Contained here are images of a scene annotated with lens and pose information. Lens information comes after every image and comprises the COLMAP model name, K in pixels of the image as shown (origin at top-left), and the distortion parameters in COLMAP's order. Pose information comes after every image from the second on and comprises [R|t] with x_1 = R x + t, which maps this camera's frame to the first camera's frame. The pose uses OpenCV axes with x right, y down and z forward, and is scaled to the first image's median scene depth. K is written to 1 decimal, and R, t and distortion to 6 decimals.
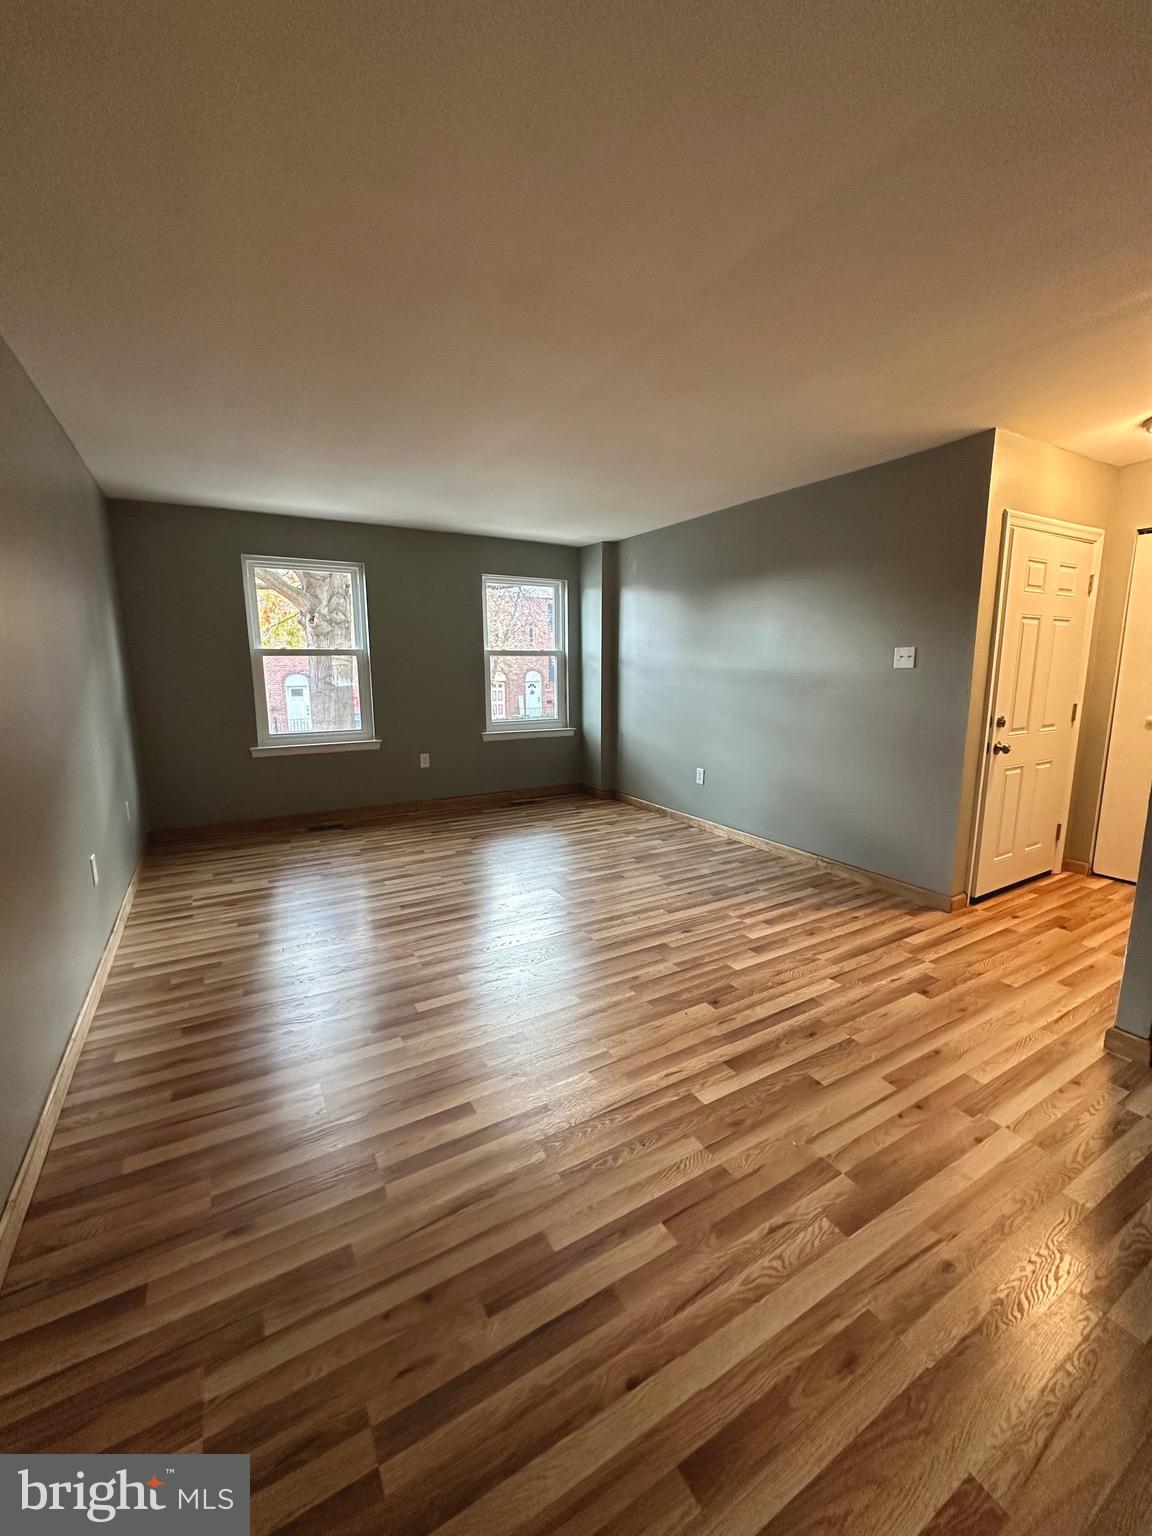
lens RADIAL K [[615.6, 0, 576.4], [0, 615.6, 764.8], [0, 0, 1]] dist [-0.000012, 0.000336]
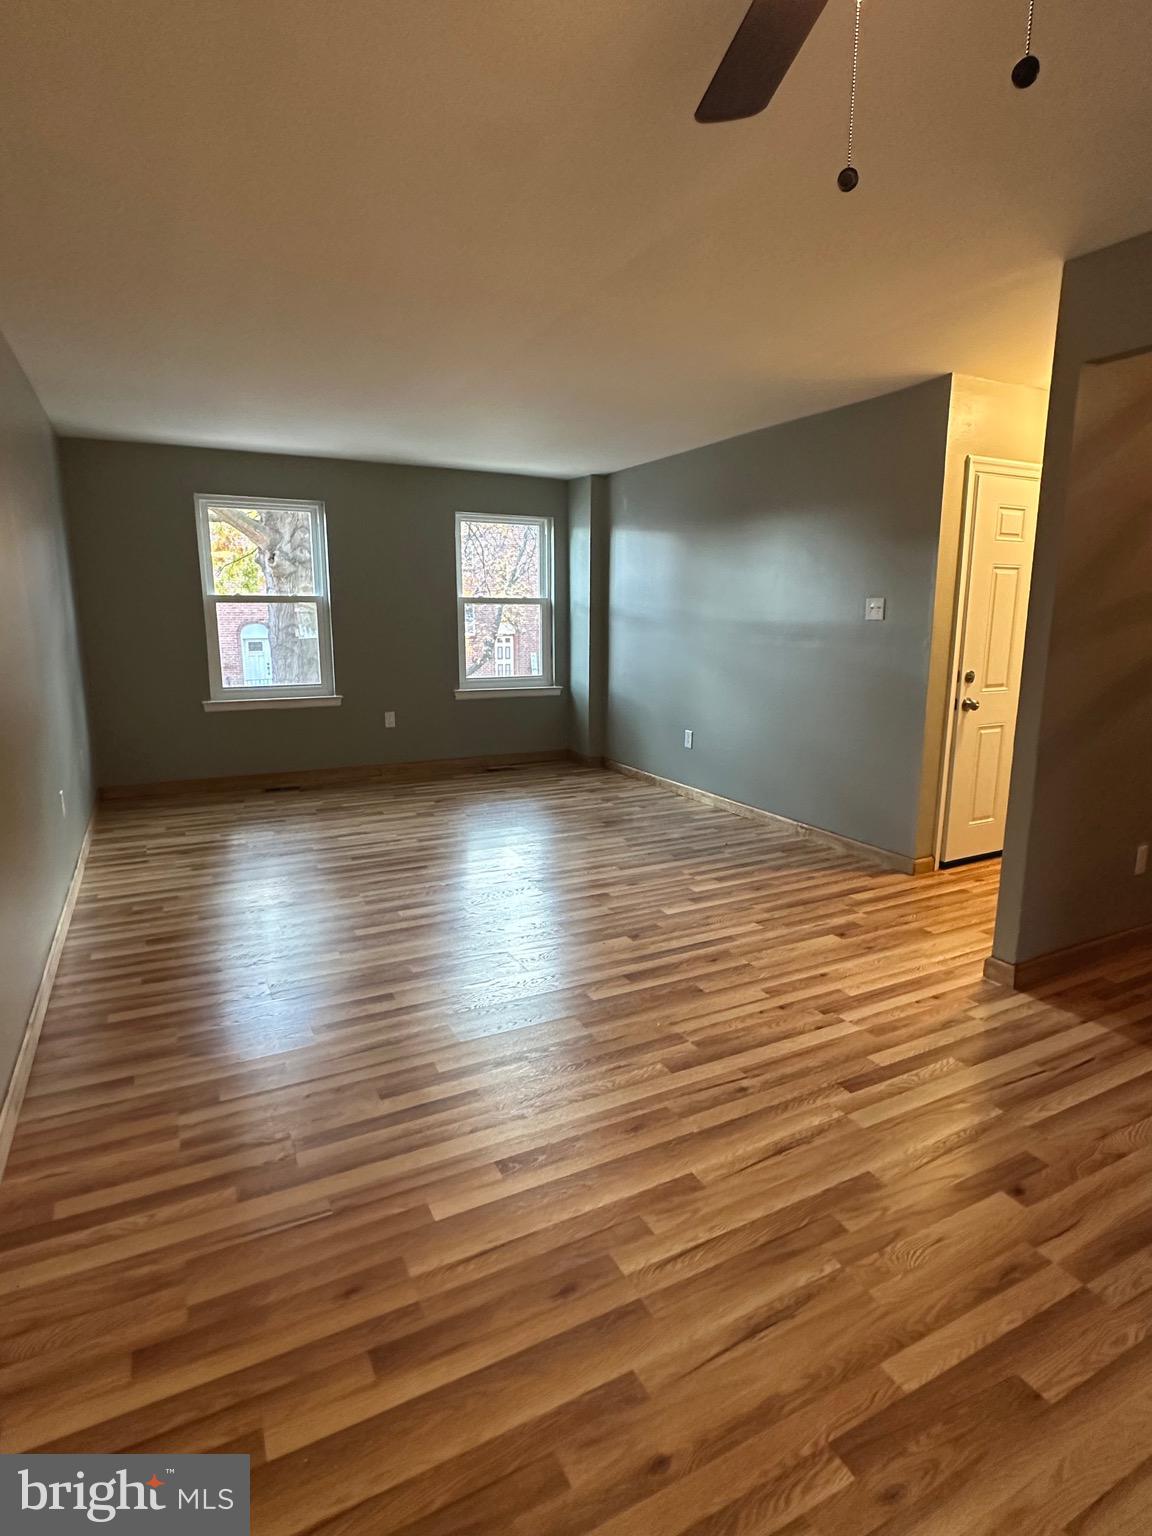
lens RADIAL K [[797.0, 0, 569.8], [0, 797.0, 764.4], [0, 0, 1]] dist [-0.004061, 0.000199]
pose [[0.998609, 0.016359, -0.050128, 0.115817], [-0.015089, 0.999558, 0.025620, 0.038110], [0.050525, -0.024828, 0.998414, -0.235521]]
